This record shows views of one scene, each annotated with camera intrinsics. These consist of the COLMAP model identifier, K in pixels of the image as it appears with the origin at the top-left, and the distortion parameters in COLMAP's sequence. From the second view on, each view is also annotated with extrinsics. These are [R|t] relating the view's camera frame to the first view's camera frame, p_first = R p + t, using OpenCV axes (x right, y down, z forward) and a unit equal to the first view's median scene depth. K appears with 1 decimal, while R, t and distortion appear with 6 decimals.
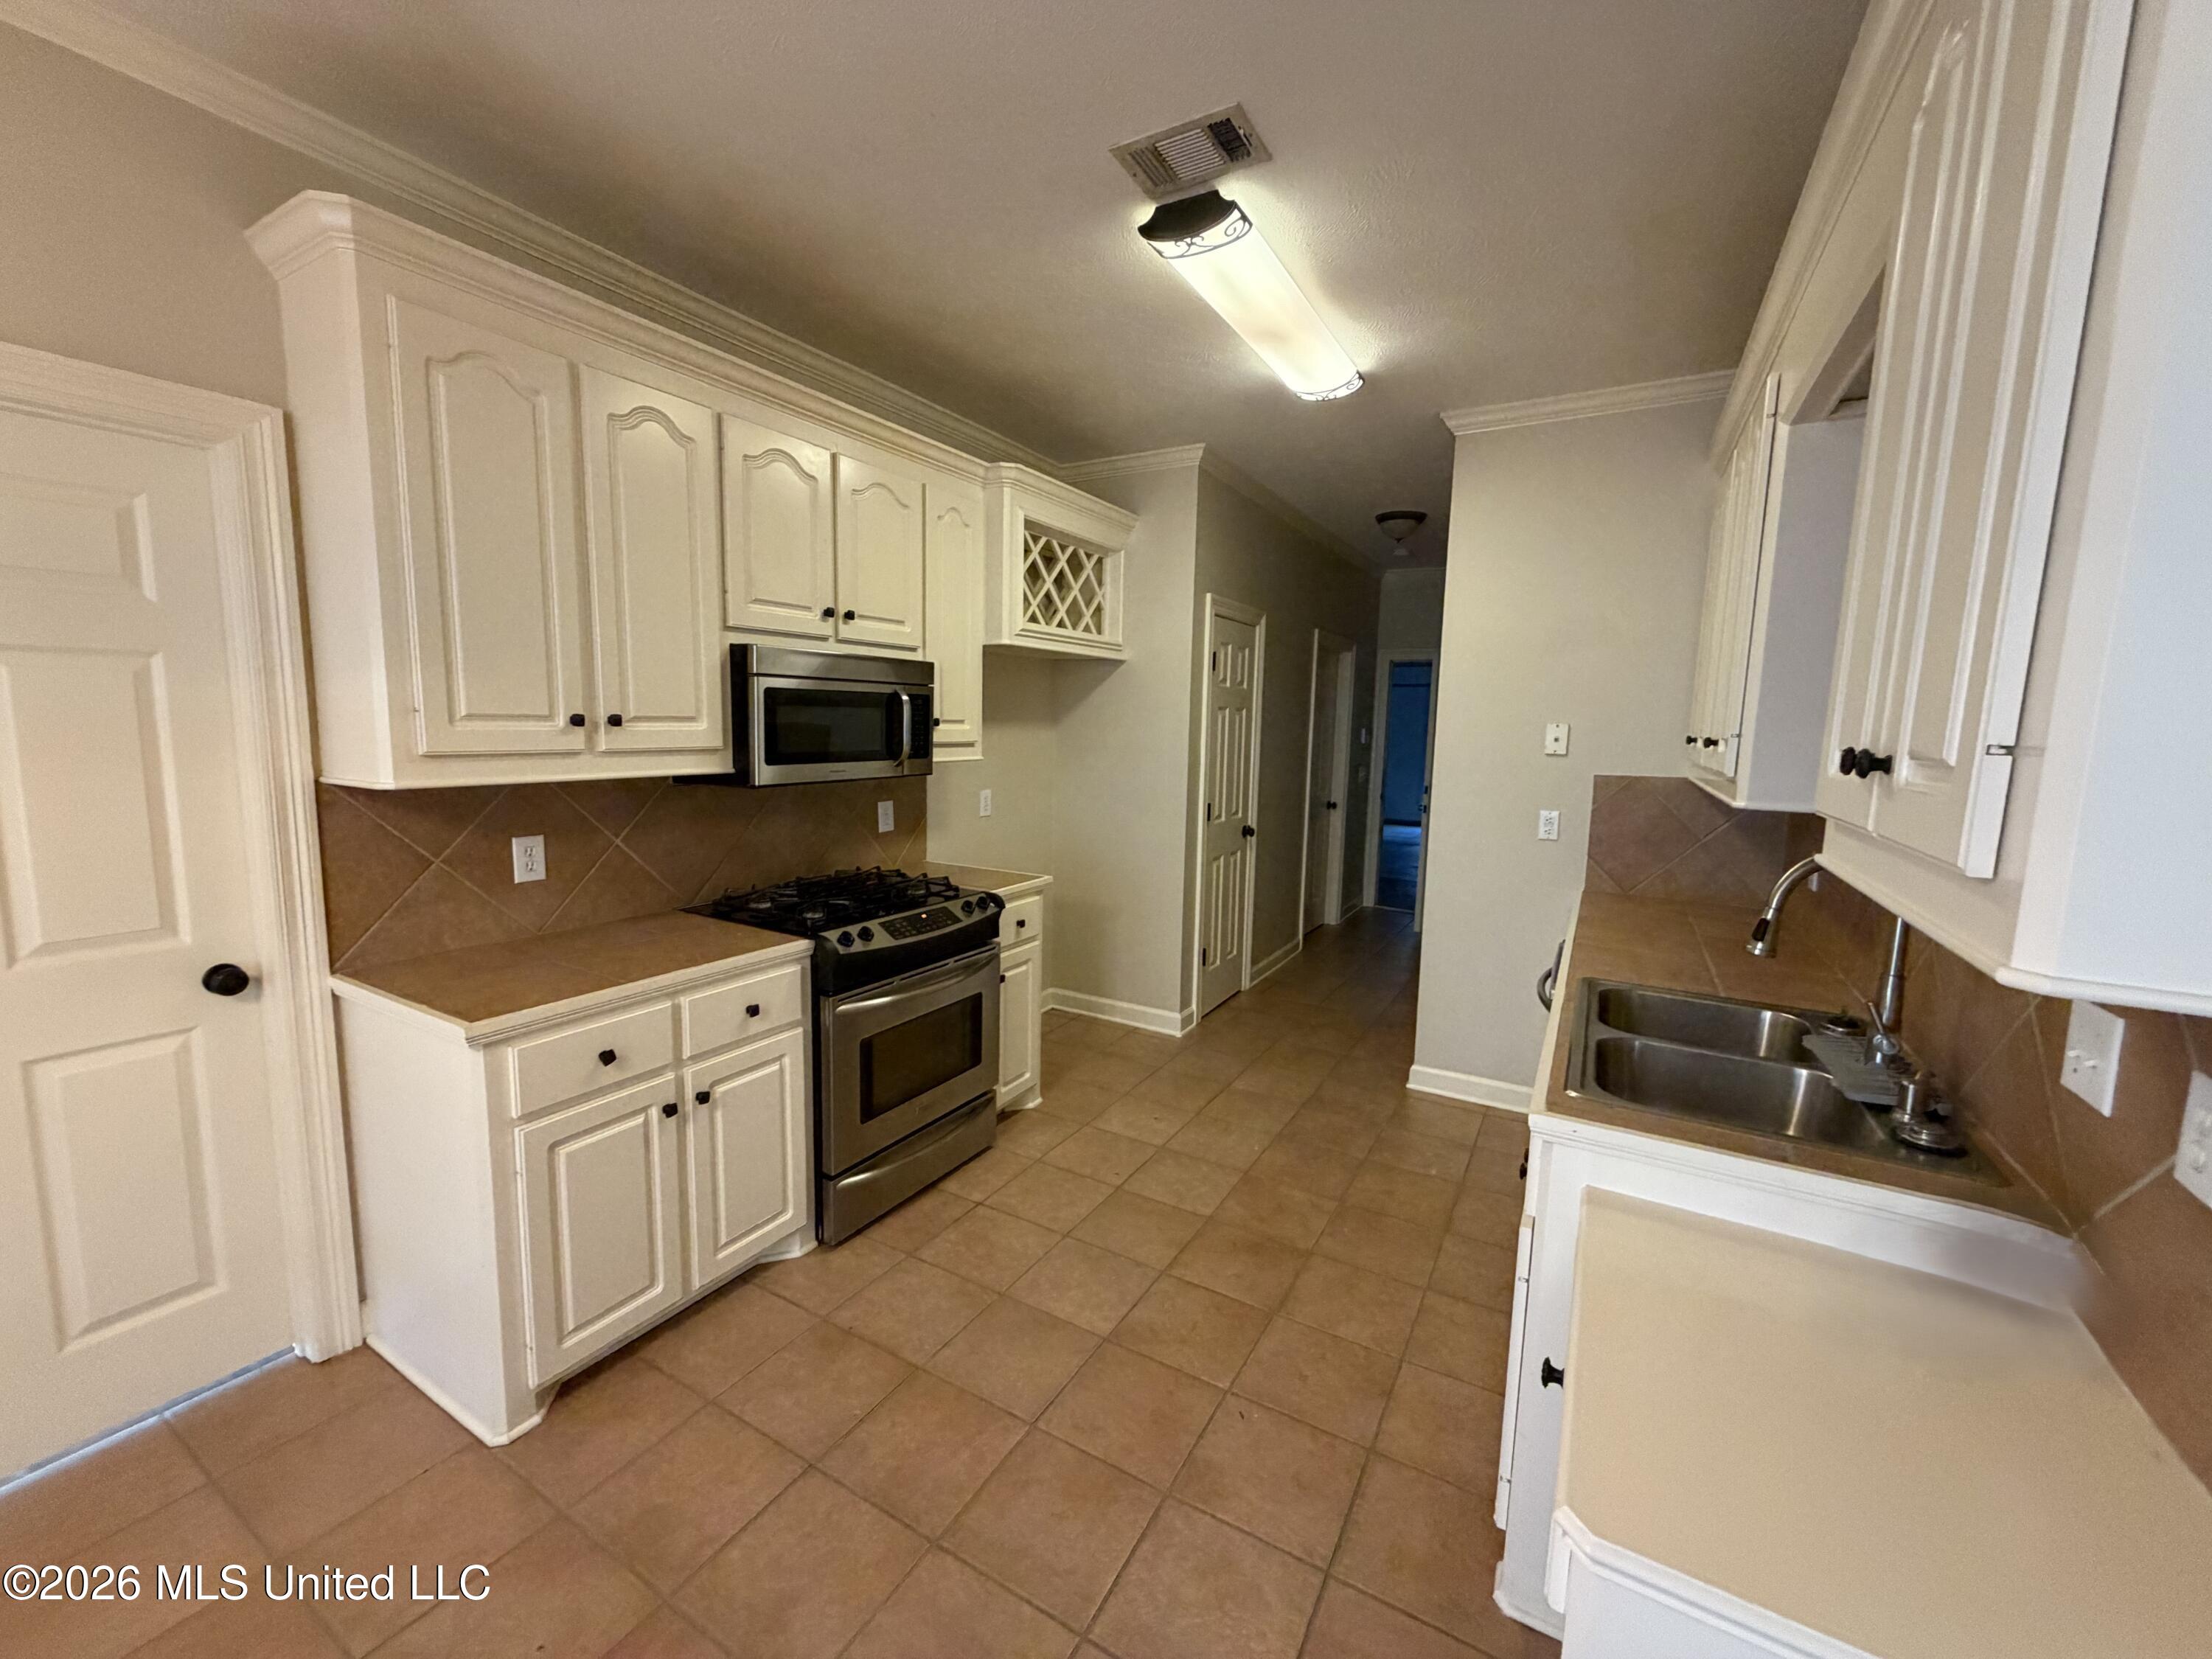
lens RADIAL K [[884.6, 0, 1097.3], [0, 884.6, 828.1], [0, 0, 1]] dist [-0.000076, -0.000288]
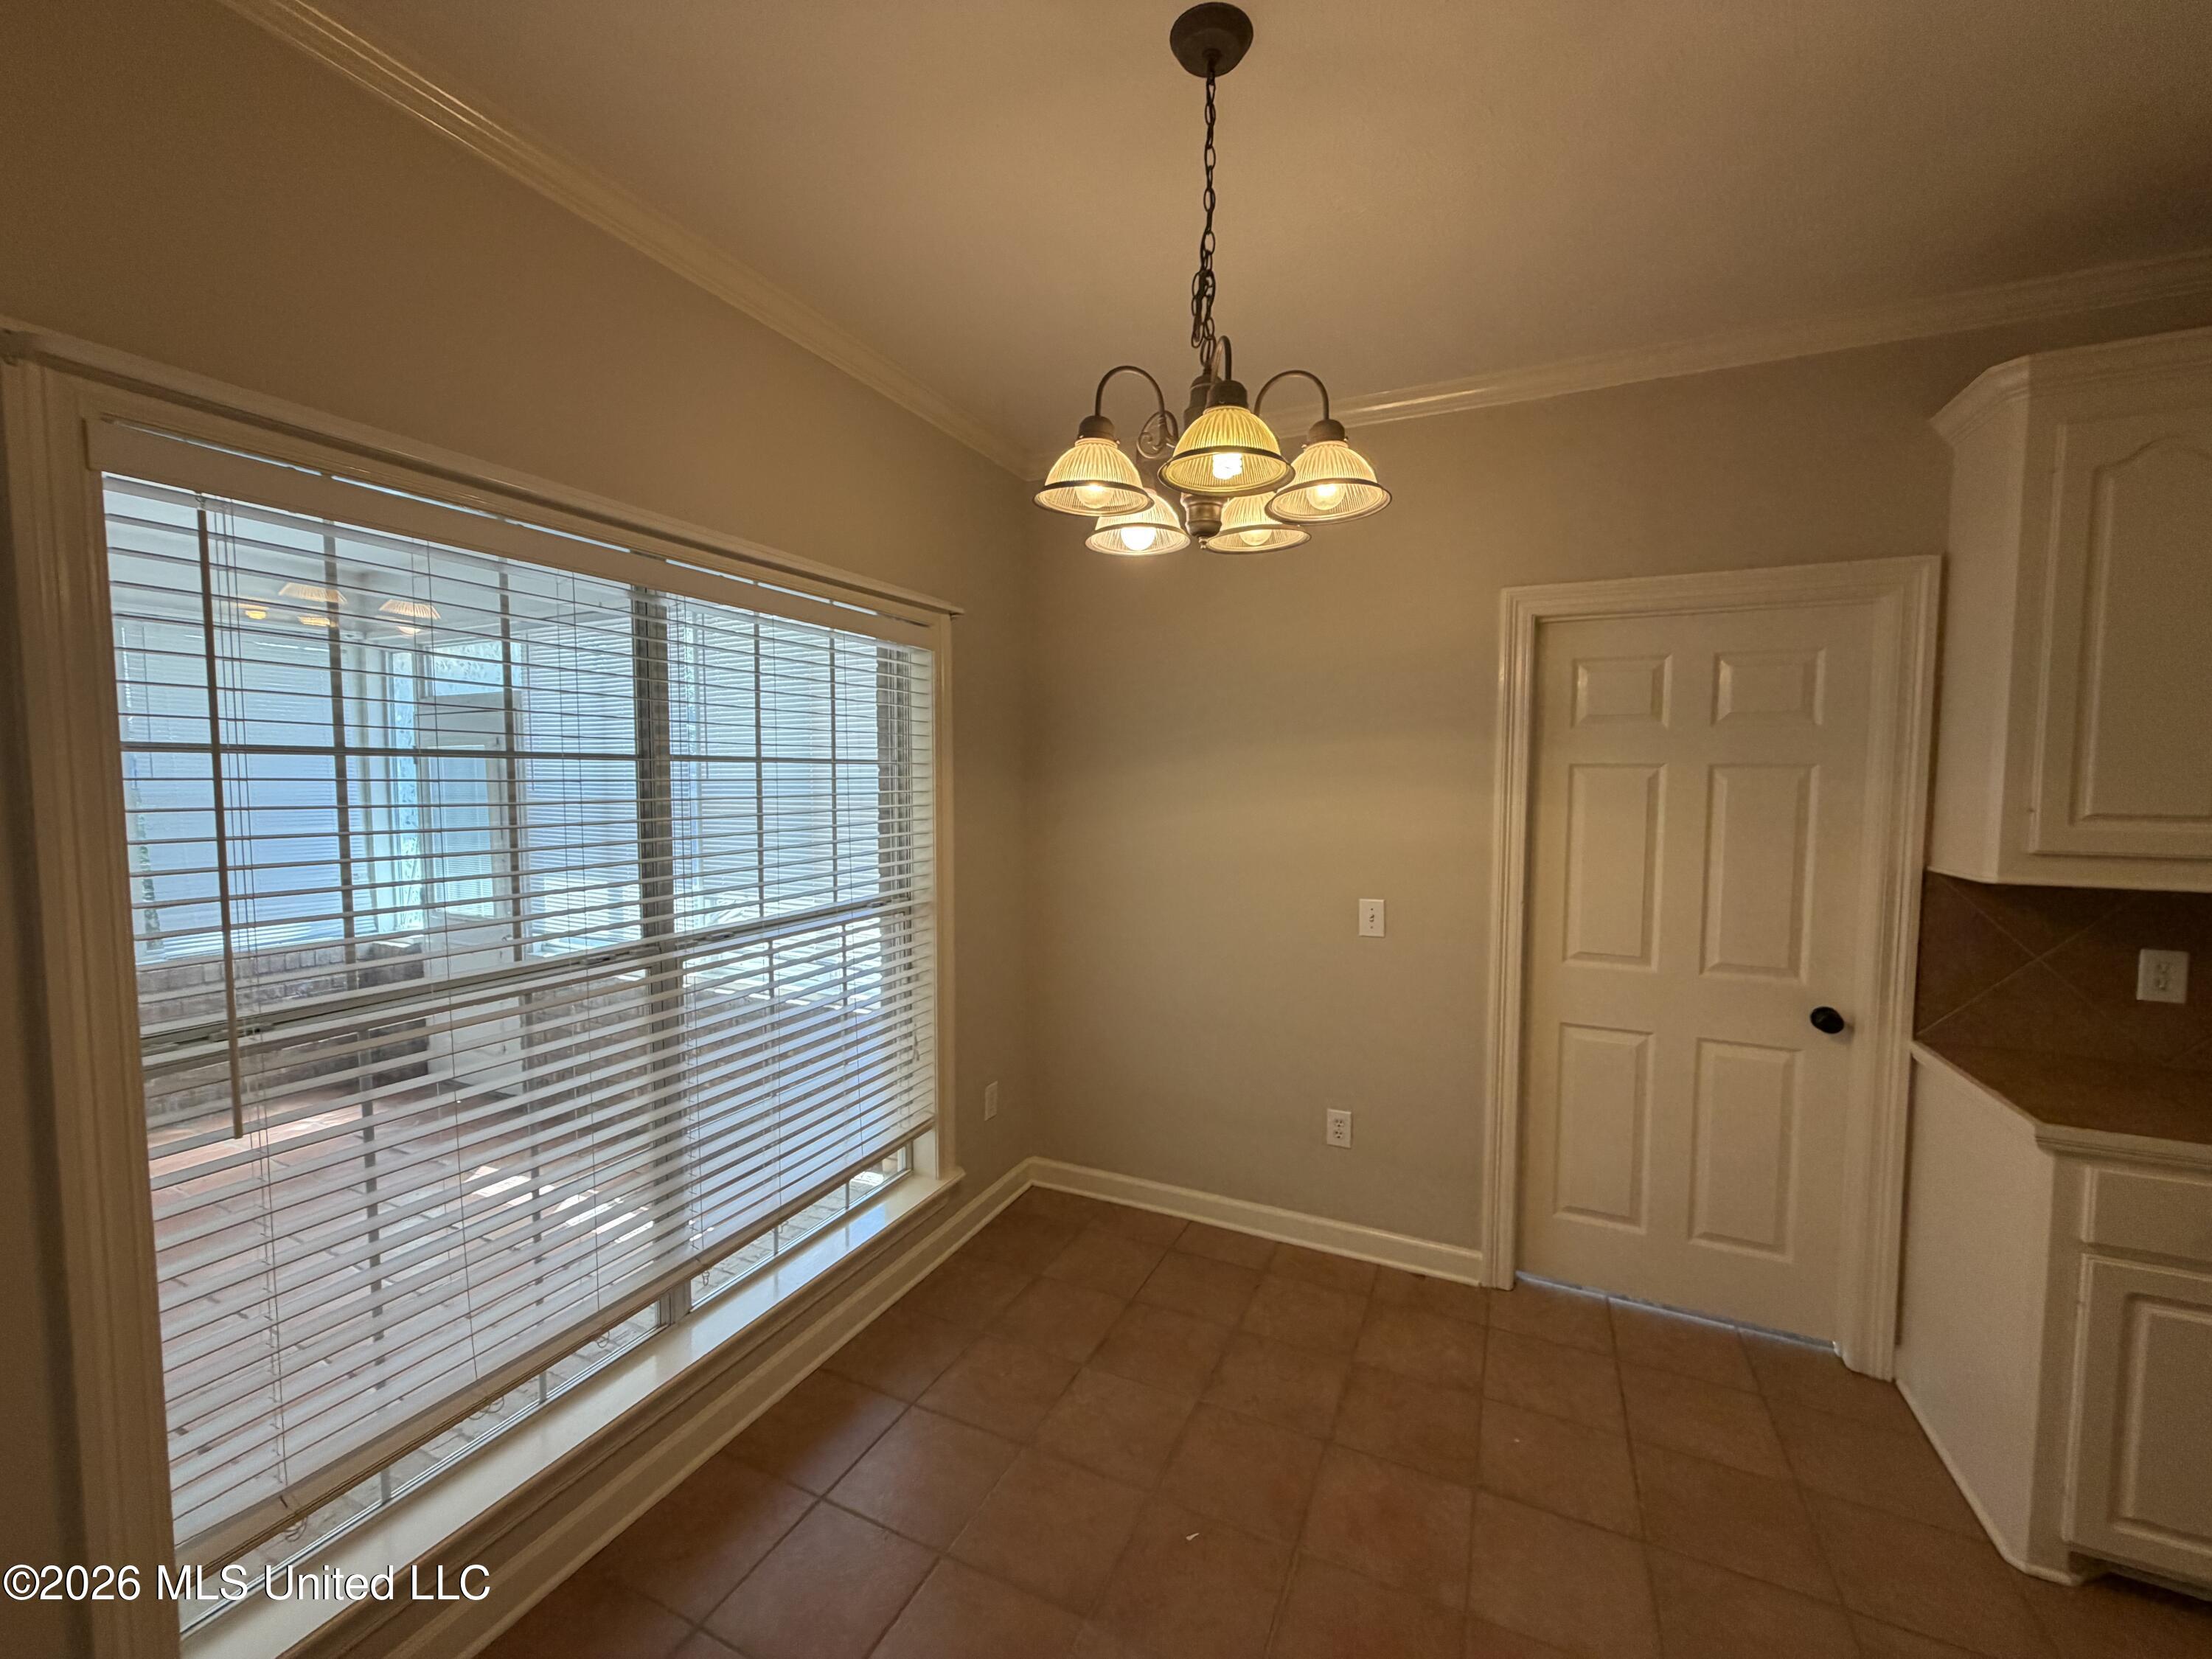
lens RADIAL K [[884.6, 0, 1097.3], [0, 884.6, 828.1], [0, 0, 1]] dist [-0.000076, -0.000288]
pose [[0.089300, 0.039292, -0.995229, 0.161956], [-0.122049, 0.992123, 0.028218, -0.008144], [0.988499, 0.118947, 0.093392, -0.175243]]
